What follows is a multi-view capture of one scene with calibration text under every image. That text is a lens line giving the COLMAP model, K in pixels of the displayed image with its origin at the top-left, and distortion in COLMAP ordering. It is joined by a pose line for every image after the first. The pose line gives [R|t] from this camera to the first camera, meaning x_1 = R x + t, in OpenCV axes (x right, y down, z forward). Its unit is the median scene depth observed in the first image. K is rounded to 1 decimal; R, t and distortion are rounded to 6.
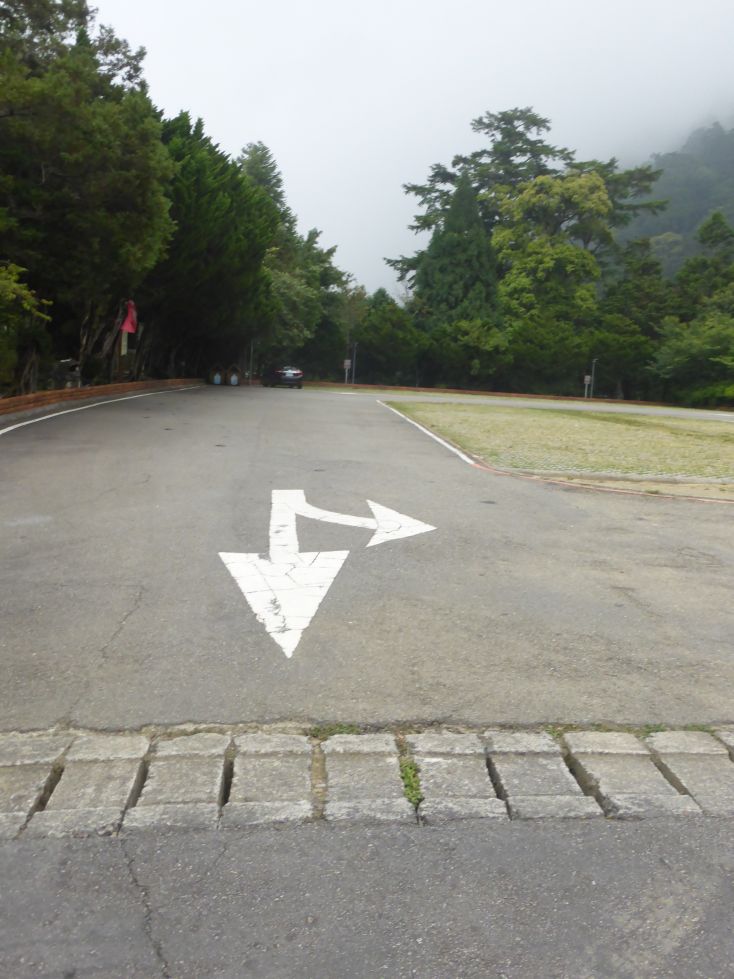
lens RADIAL K [[988.0, 0, 367.5], [0, 988.0, 489.8], [0, 0, 1]] dist [-0.024900, 0.000000]
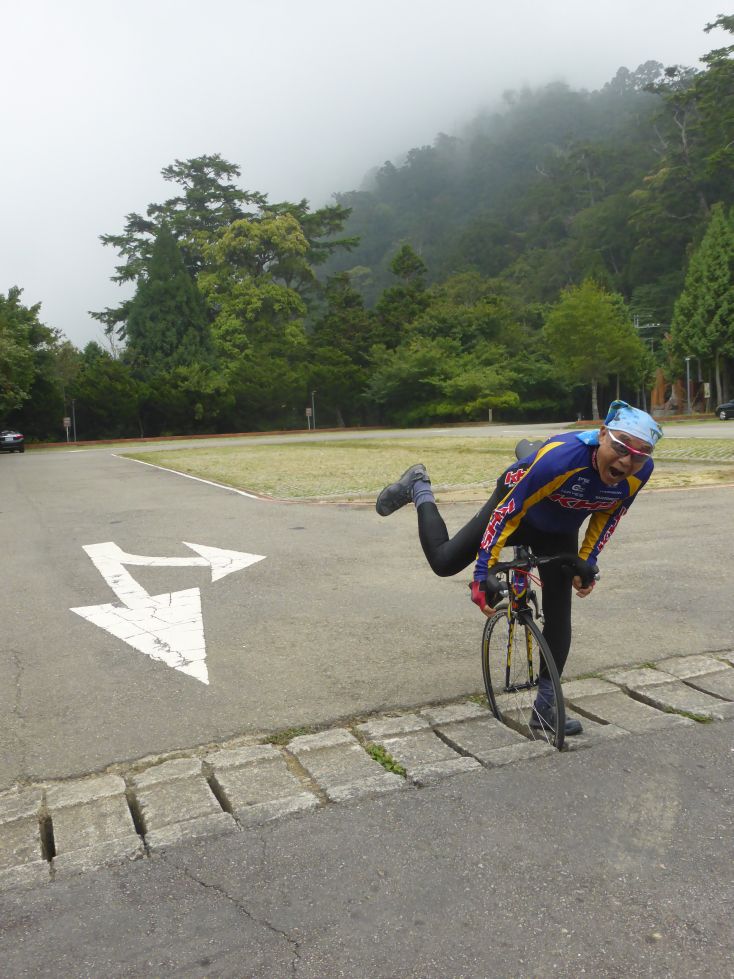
lens RADIAL K [[988.0, 0, 364.0], [0, 988.0, 489.4], [0, 0, 1]] dist [-0.024900, 0.000000]
pose [[0.954867, -0.124134, 0.269853, -0.113134], [0.135510, 0.990488, -0.023871, 0.008100], [-0.264323, 0.059361, 0.962606, -0.038812]]
